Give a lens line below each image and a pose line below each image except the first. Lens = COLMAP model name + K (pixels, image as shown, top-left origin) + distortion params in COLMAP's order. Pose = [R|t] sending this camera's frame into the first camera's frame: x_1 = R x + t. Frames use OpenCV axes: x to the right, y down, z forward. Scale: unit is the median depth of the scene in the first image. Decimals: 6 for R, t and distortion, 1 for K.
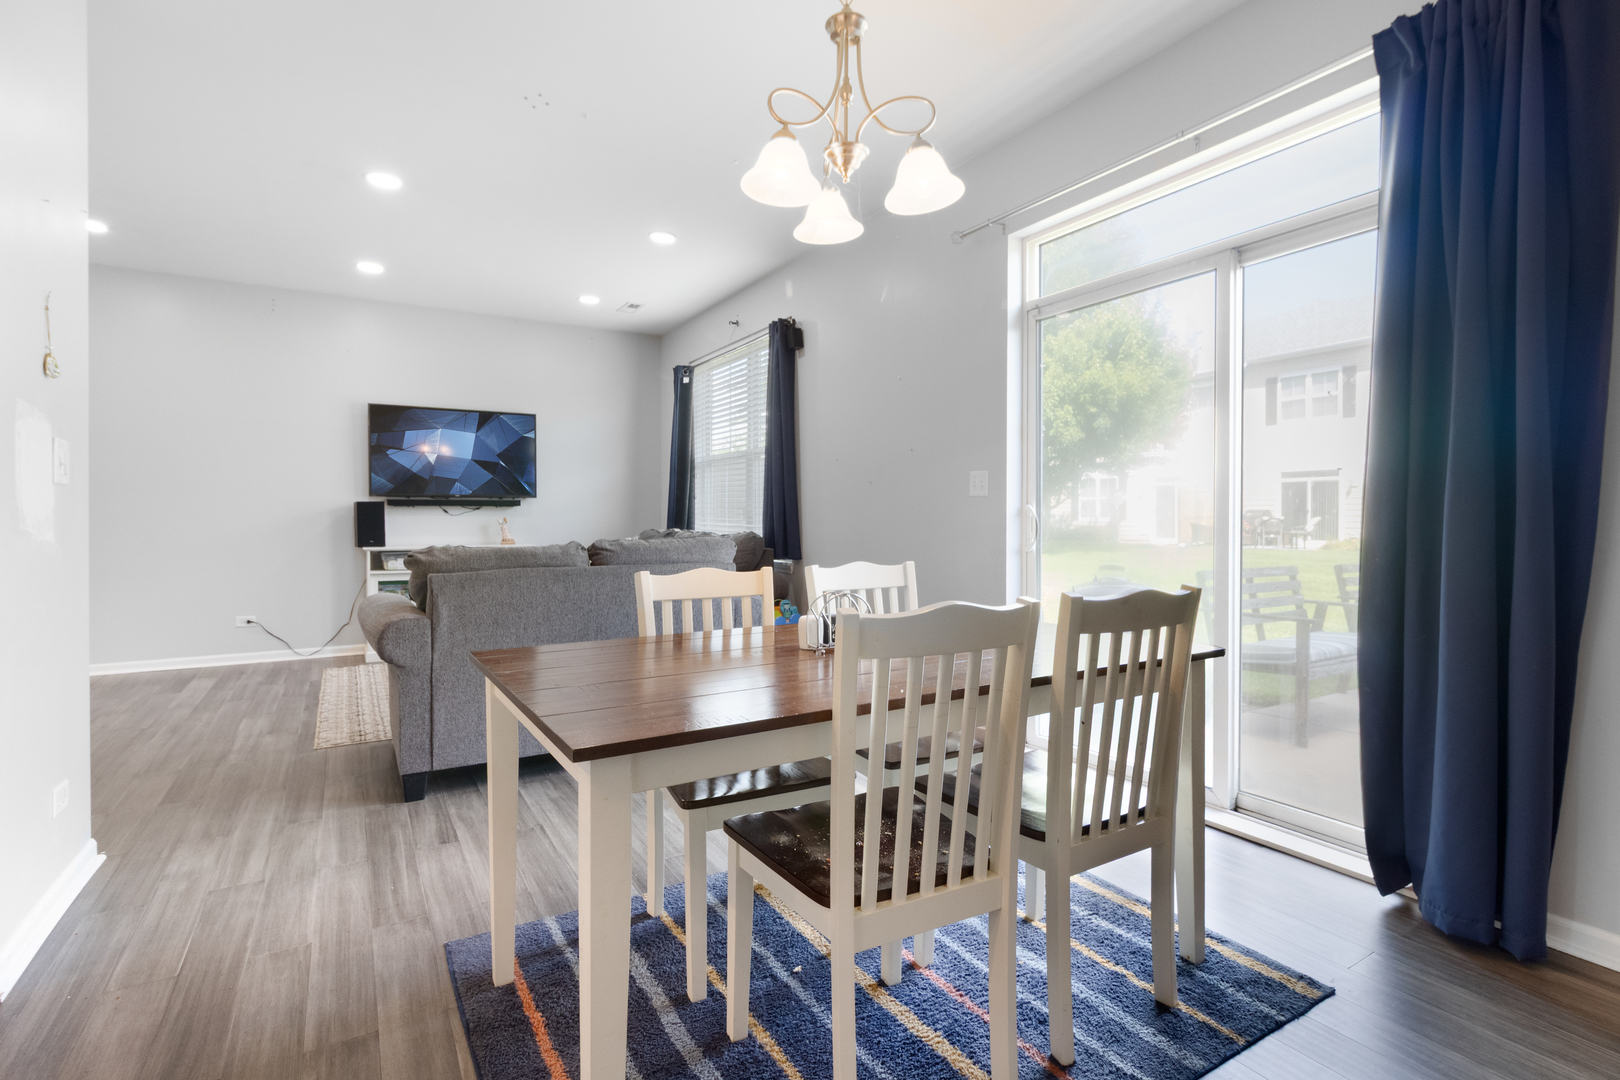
lens RADIAL K [[768.3, 0, 798.1], [0, 768.3, 525.5], [0, 0, 1]] dist [0.002996, 0.000249]
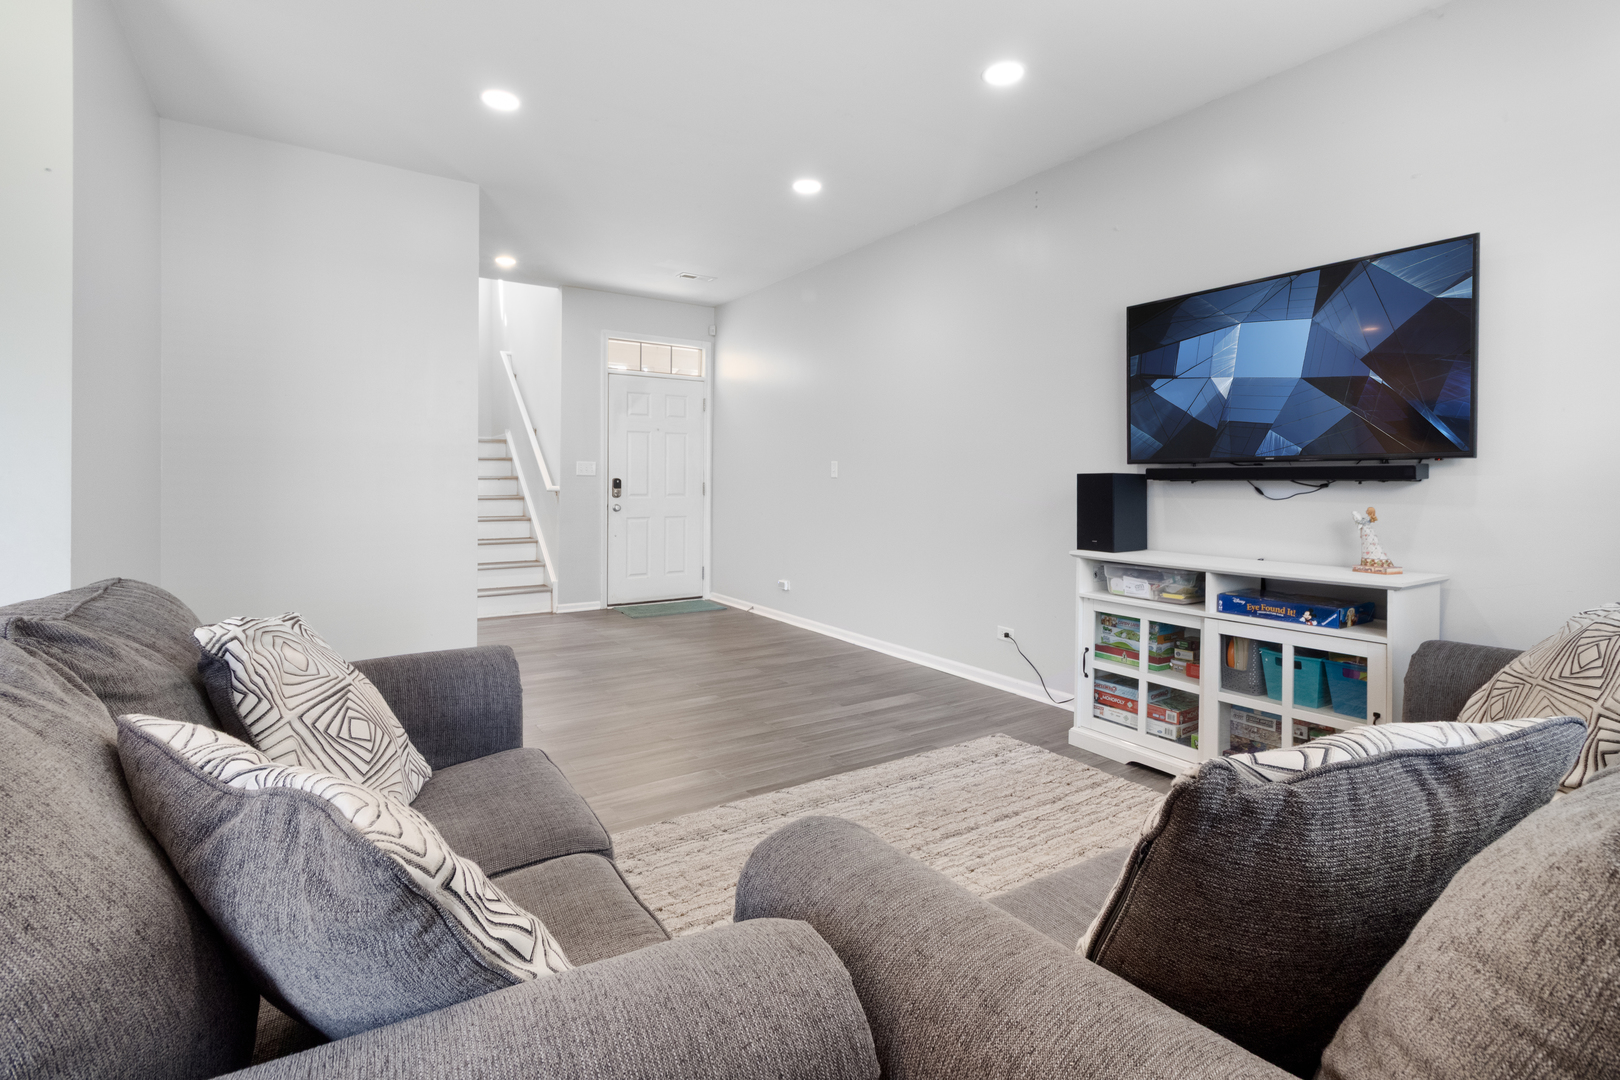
lens RADIAL K [[747.8, 0, 808.0], [0, 747.8, 485.6], [0, 0, 1]] dist [0.000388, -0.000092]
pose [[0.046684, 0.006098, -0.998891, 0.004807], [-0.021076, 0.999765, 0.005118, -0.018419], [0.998687, 0.020814, 0.046802, 0.692166]]
